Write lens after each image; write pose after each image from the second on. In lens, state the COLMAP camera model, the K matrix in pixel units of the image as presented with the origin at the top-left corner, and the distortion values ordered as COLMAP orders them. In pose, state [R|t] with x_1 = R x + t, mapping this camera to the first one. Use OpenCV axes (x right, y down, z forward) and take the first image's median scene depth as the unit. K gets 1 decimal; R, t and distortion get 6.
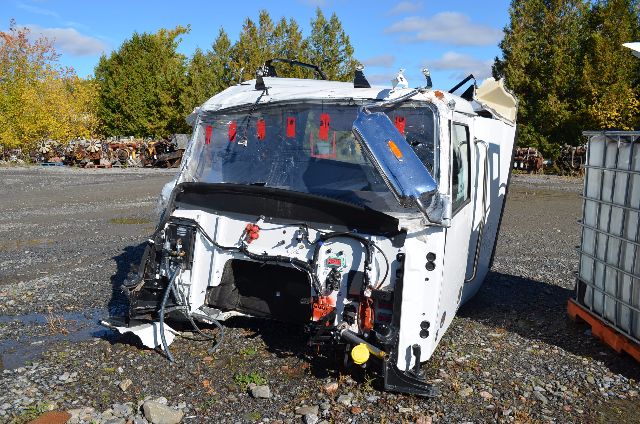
lens RADIAL K [[561.7, 0, 319.5], [0, 561.7, 209.2], [0, 0, 1]] dist [-0.073059, 0.007843]
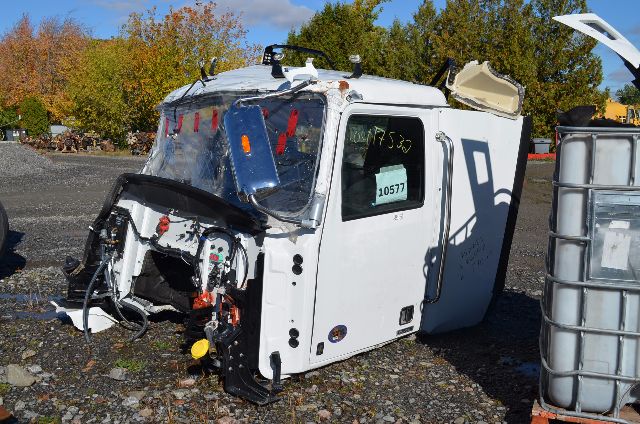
lens RADIAL K [[713.6, 0, 320.1], [0, 713.6, 213.8], [0, 0, 1]] dist [-0.050836, 0.000000]
pose [[0.931965, 0.054011, -0.358502, 0.579815], [-0.057187, 0.998362, 0.001746, 0.004230], [0.358009, 0.018874, 0.933527, -0.084981]]
